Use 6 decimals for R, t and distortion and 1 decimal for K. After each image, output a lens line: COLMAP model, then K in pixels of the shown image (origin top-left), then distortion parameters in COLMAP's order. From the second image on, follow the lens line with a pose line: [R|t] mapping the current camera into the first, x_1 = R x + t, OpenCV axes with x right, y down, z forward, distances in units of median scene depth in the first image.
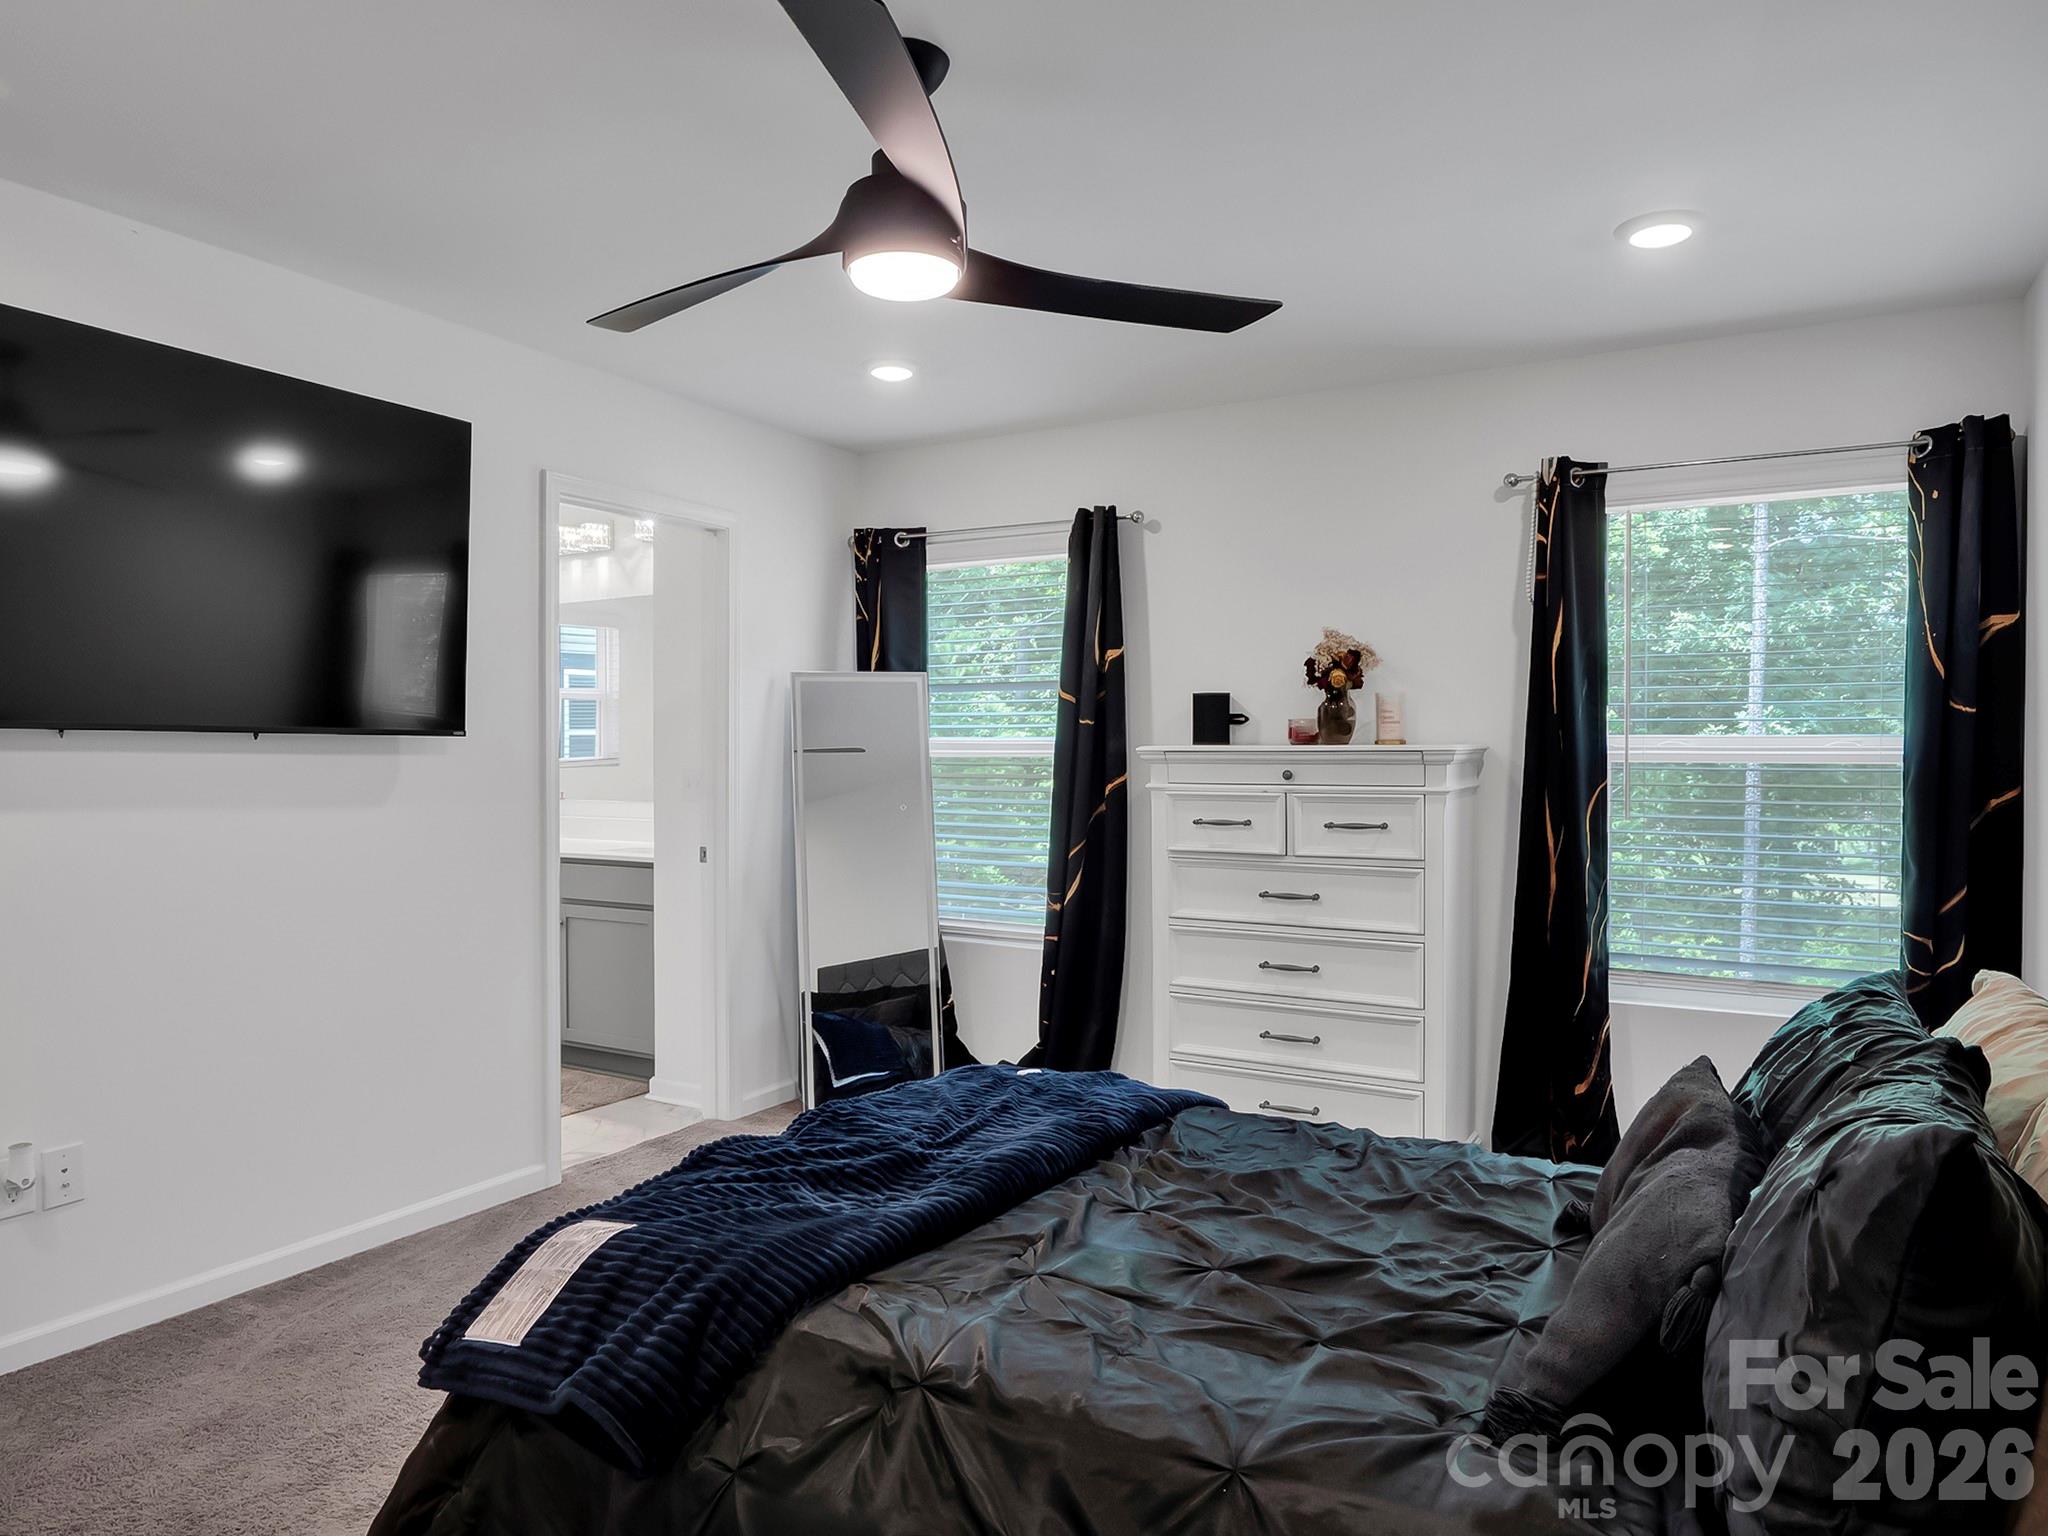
lens RADIAL K [[1301.8, 0, 1012.7], [0, 1301.8, 768.6], [0, 0, 1]] dist [-0.029734, 0.012336]
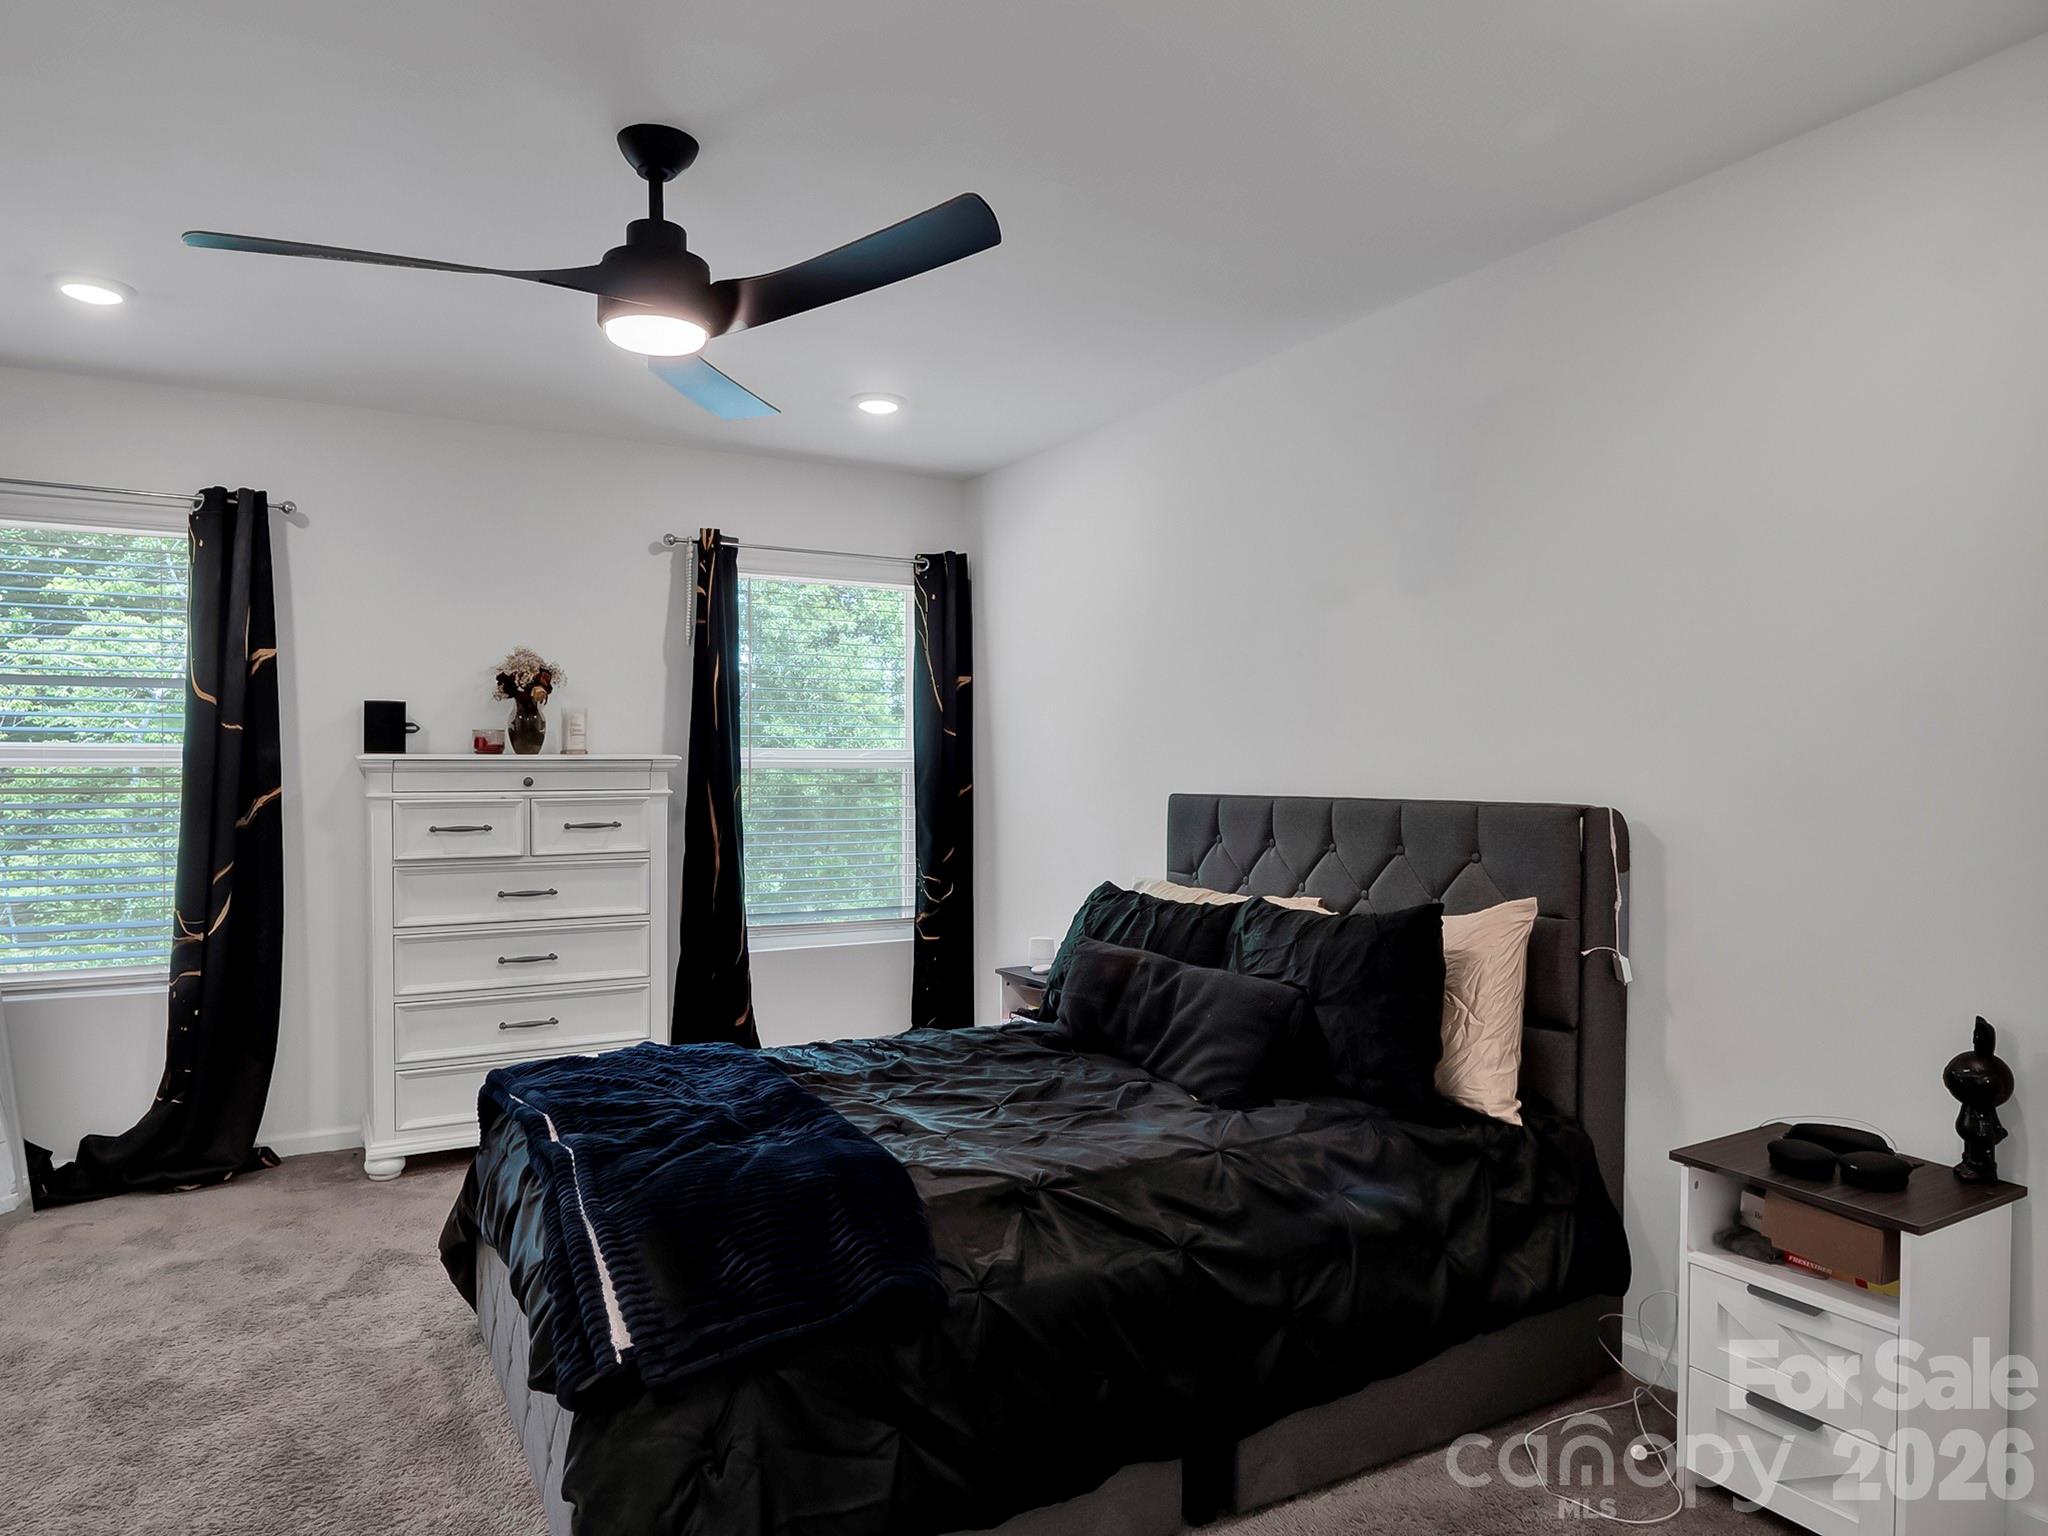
lens RADIAL K [[1301.8, 0, 1012.7], [0, 1301.8, 768.6], [0, 0, 1]] dist [-0.029734, 0.012336]
pose [[0.495689, -0.004152, 0.868490, -0.528643], [0.011020, 0.999938, -0.001509, 0.000002], [-0.868430, 0.010319, 0.495704, 0.111194]]
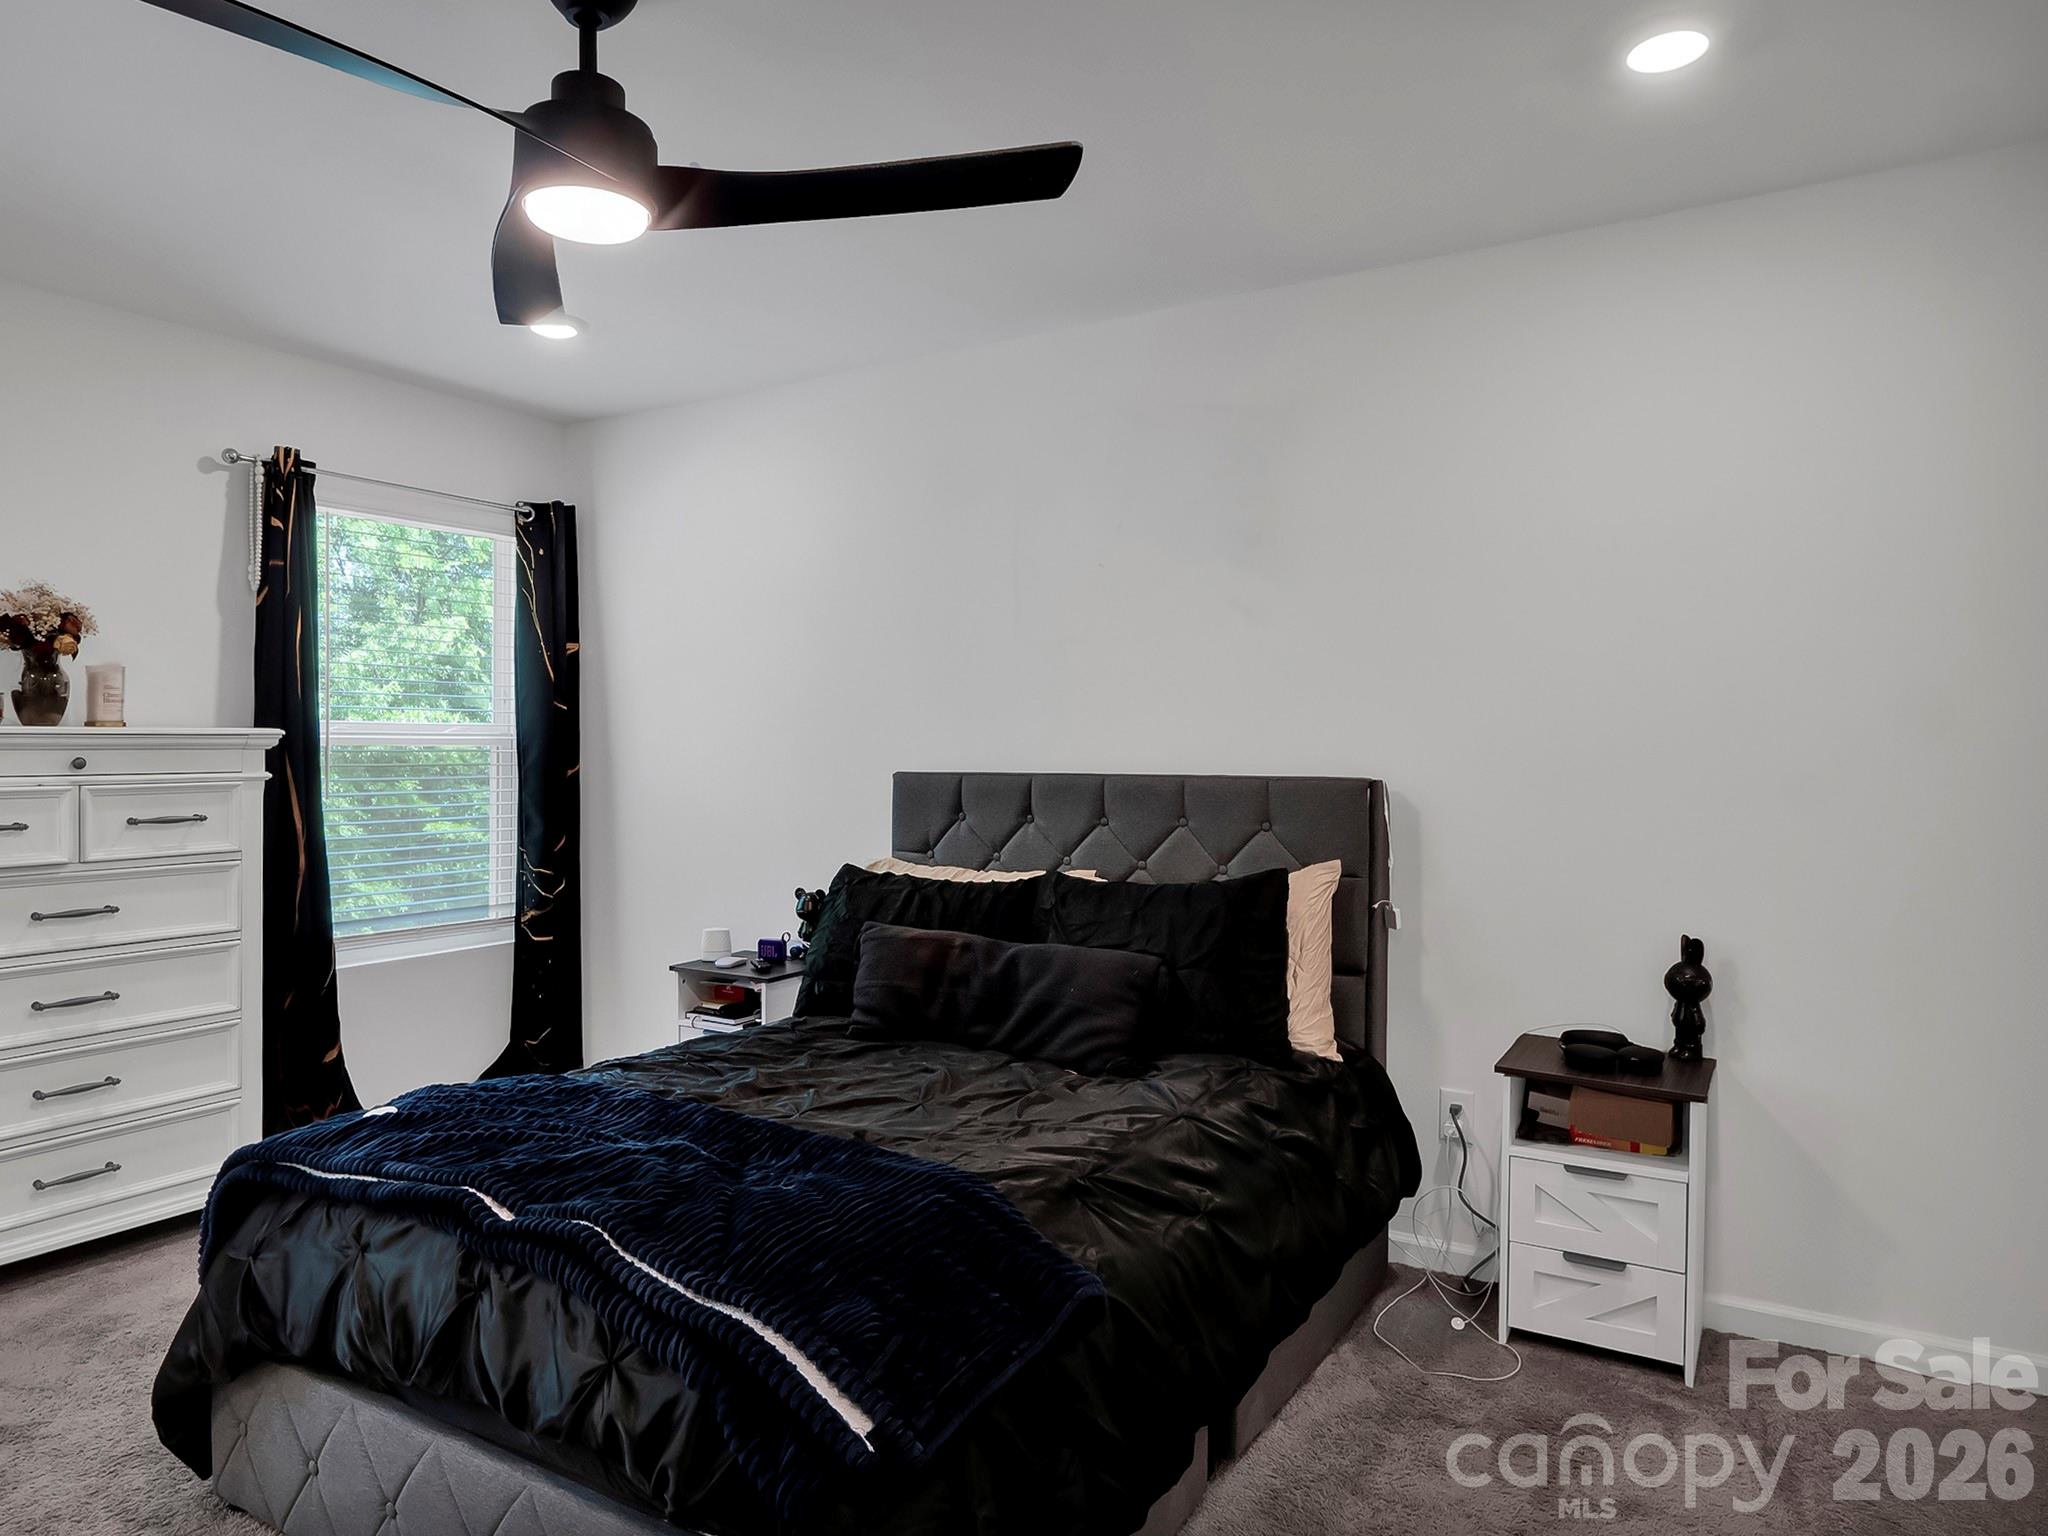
lens RADIAL K [[1310.7, 0, 1010.6], [0, 1310.7, 753.4], [0, 0, 1]] dist [-0.025987, 0.007804]
pose [[0.012565, -0.008239, 0.999887, -0.586521], [0.009589, 0.999921, 0.008119, -0.002130], [-0.999875, 0.009486, 0.012643, 0.410146]]
